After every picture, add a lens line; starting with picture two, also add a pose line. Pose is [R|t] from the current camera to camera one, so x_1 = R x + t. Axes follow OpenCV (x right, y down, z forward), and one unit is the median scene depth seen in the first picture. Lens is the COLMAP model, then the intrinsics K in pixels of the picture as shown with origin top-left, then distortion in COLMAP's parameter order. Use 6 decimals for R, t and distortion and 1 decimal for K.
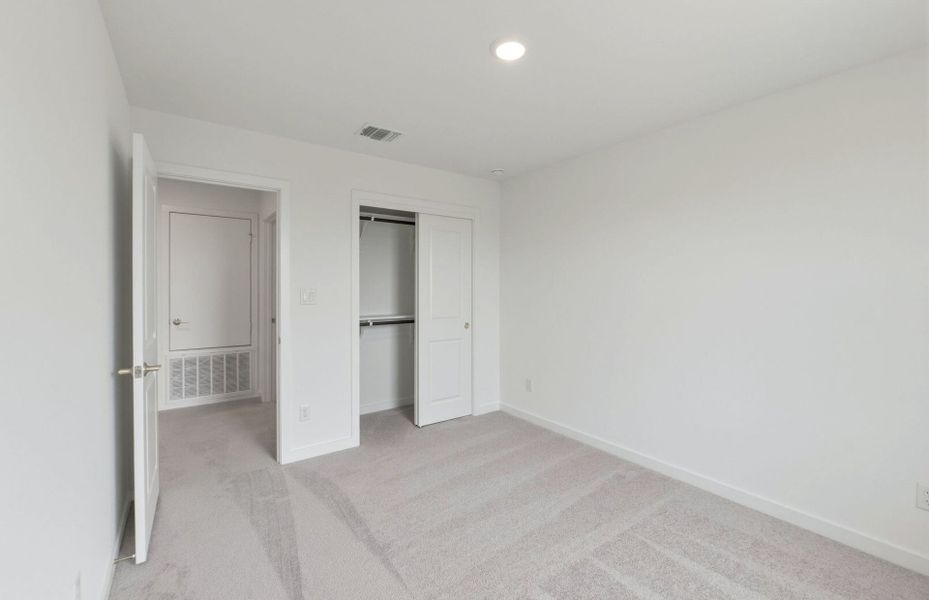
lens RADIAL K [[390.3, 0, 468.0], [0, 390.3, 288.9], [0, 0, 1]] dist [-0.019753, 0.000126]
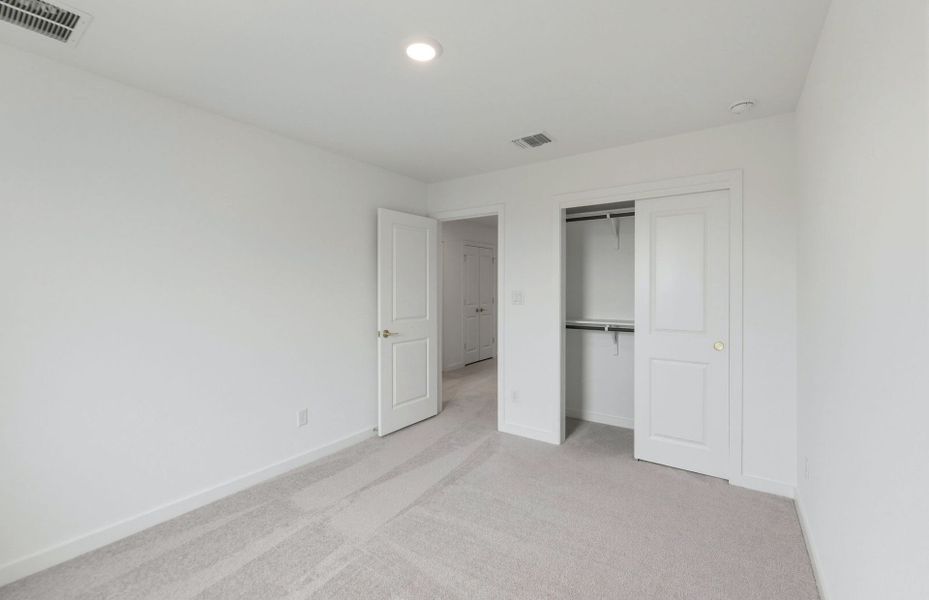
lens RADIAL K [[390.3, 0, 468.0], [0, 390.3, 288.9], [0, 0, 1]] dist [-0.019753, 0.000126]
pose [[0.312609, 0.004453, -0.949871, 0.624641], [0.000533, 0.999988, 0.004863, -0.012518], [0.949882, -0.002026, 0.312603, 0.463317]]
